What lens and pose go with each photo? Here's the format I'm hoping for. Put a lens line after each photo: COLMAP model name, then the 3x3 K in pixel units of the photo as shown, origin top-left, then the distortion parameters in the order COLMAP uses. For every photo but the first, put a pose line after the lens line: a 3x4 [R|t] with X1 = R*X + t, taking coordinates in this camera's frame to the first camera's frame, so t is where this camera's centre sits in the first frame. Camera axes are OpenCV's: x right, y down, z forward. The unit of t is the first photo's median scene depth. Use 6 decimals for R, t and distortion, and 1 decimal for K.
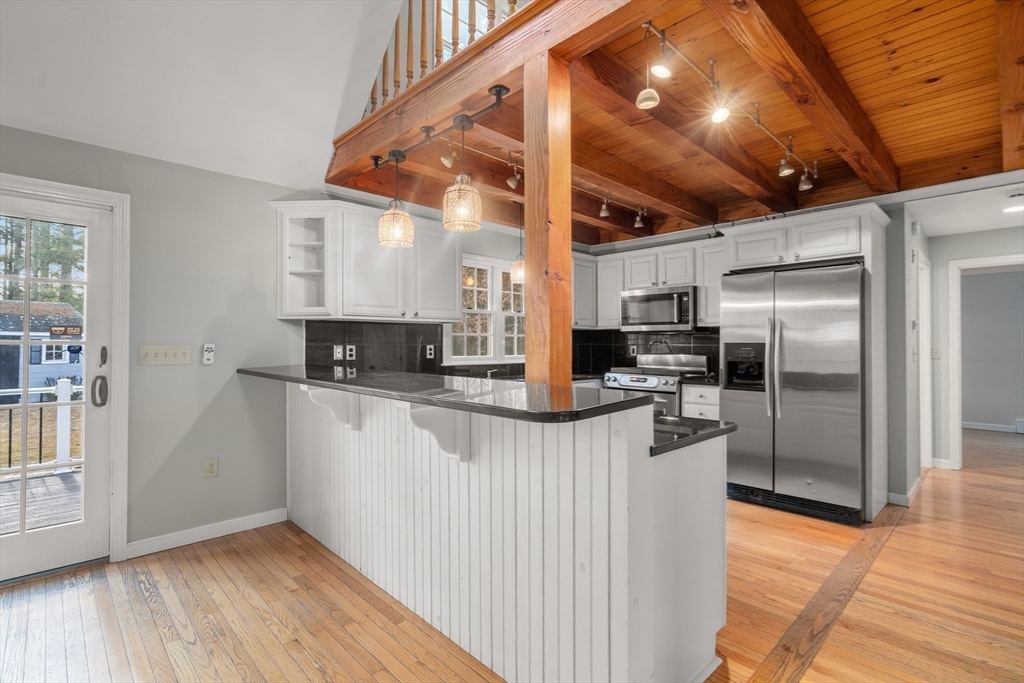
lens RADIAL K [[473.9, 0, 509.6], [0, 473.9, 339.0], [0, 0, 1]] dist [-0.000213, 0.000986]
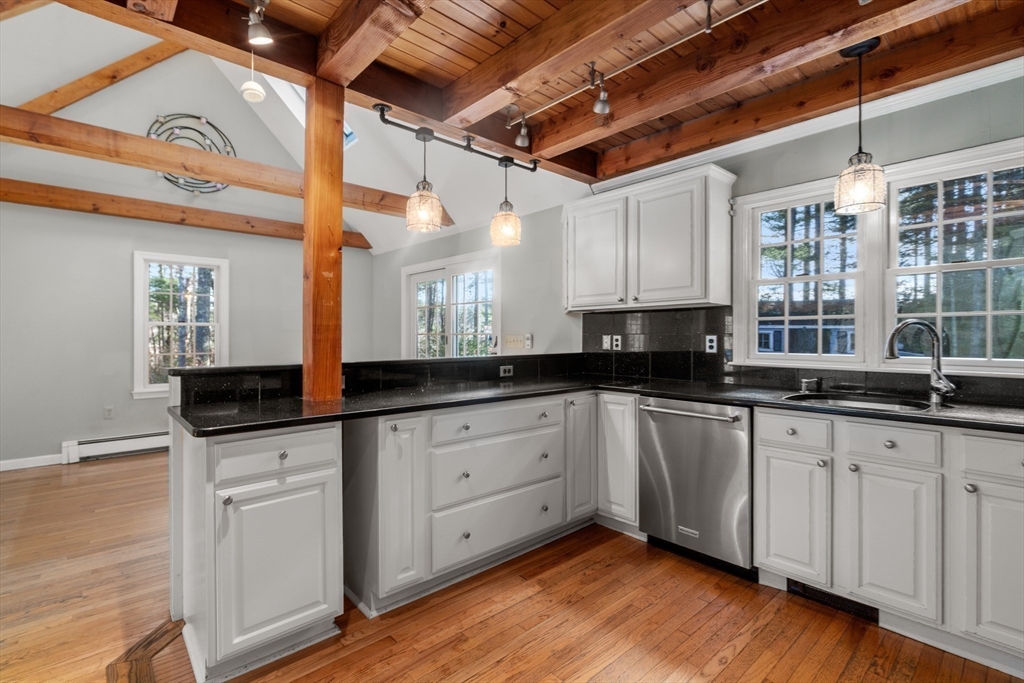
lens RADIAL K [[473.9, 0, 516.1], [0, 473.9, 335.5], [0, 0, 1]] dist [-0.000213, 0.000986]
pose [[-0.023699, -0.002172, -0.999717, 0.669505], [0.010634, 0.999941, -0.002424, 0.013906], [0.999663, -0.010688, -0.023675, 0.821948]]
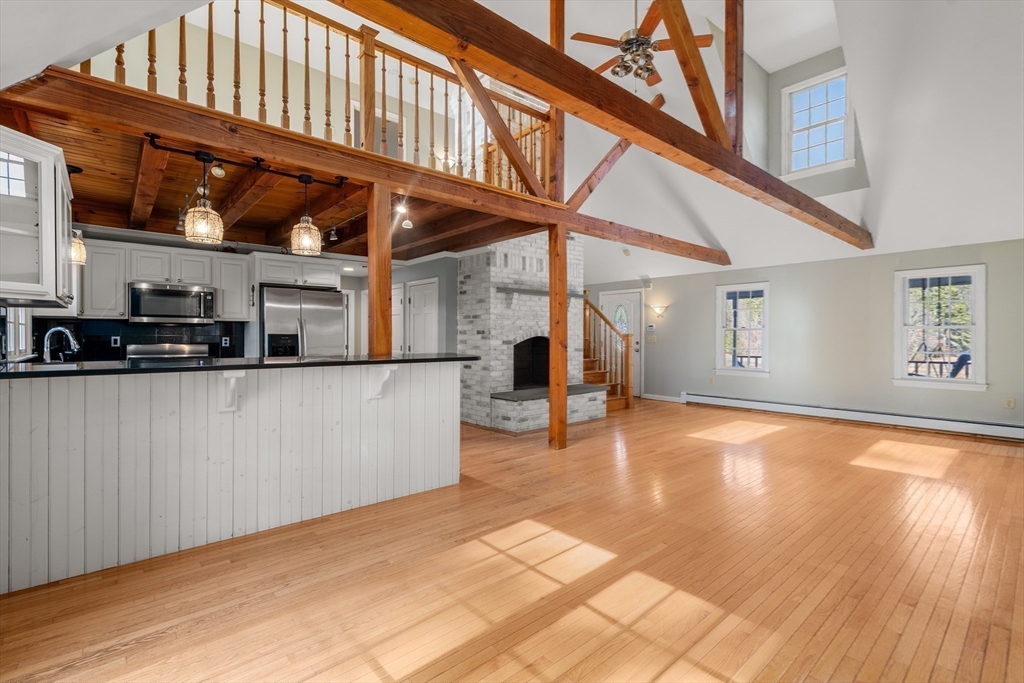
lens RADIAL K [[473.9, 0, 509.9], [0, 473.9, 333.9], [0, 0, 1]] dist [-0.000213, 0.000986]
pose [[0.047172, 0.002223, 0.998884, -1.000988], [-0.011072, 0.999937, -0.001702, 0.002619], [-0.998825, -0.010980, 0.047193, 0.210559]]
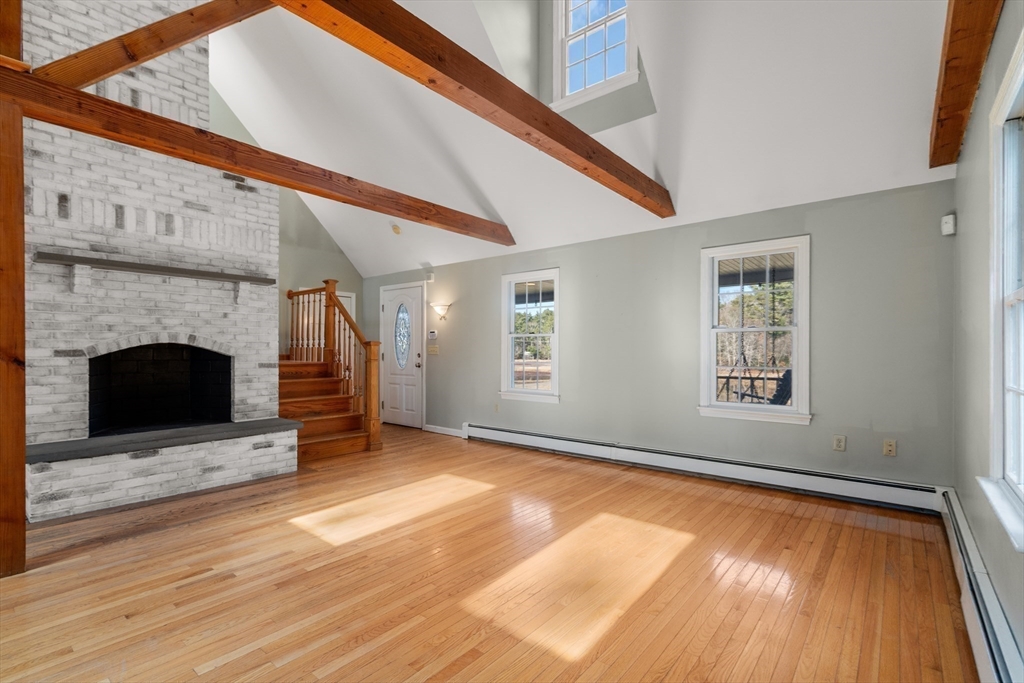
lens RADIAL K [[473.9, 0, 514.2], [0, 473.9, 352.8], [0, 0, 1]] dist [-0.000213, 0.000986]
pose [[-0.117482, -0.007697, 0.993045, -0.323617], [-0.012318, 0.999904, 0.006293, 0.013063], [-0.992999, -0.011493, -0.117565, -0.515500]]
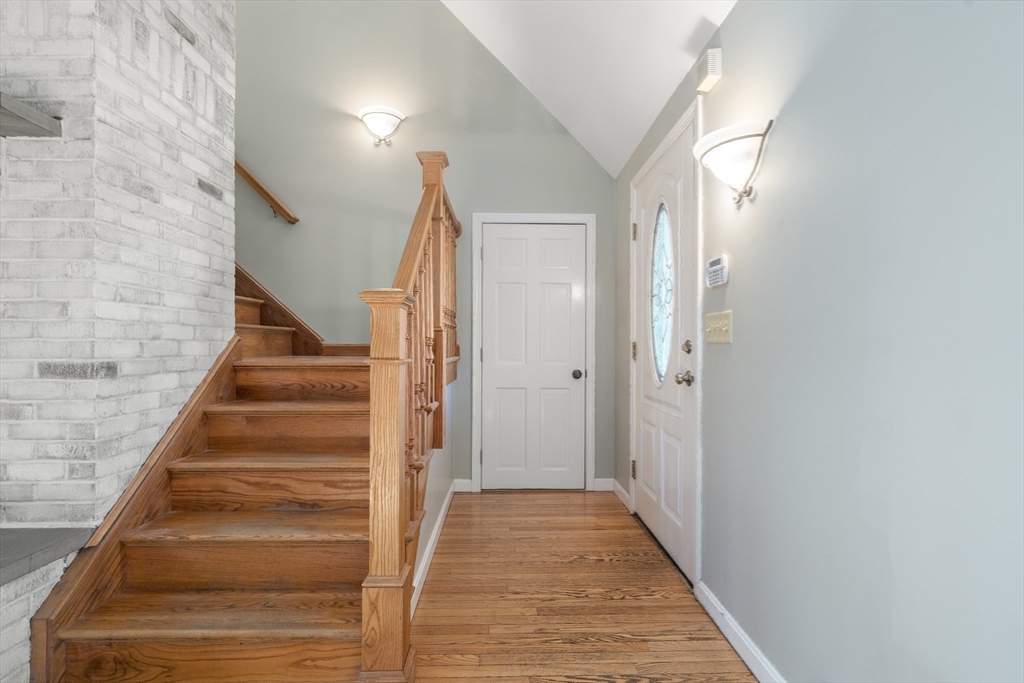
lens RADIAL K [[473.9, 0, 508.5], [0, 473.9, 344.4], [0, 0, 1]] dist [-0.000213, 0.000986]
pose [[0.687362, -0.000722, 0.726314, 1.029079], [-0.006668, 0.999951, 0.007304, 0.034337], [-0.726284, -0.009863, 0.687324, -0.602307]]
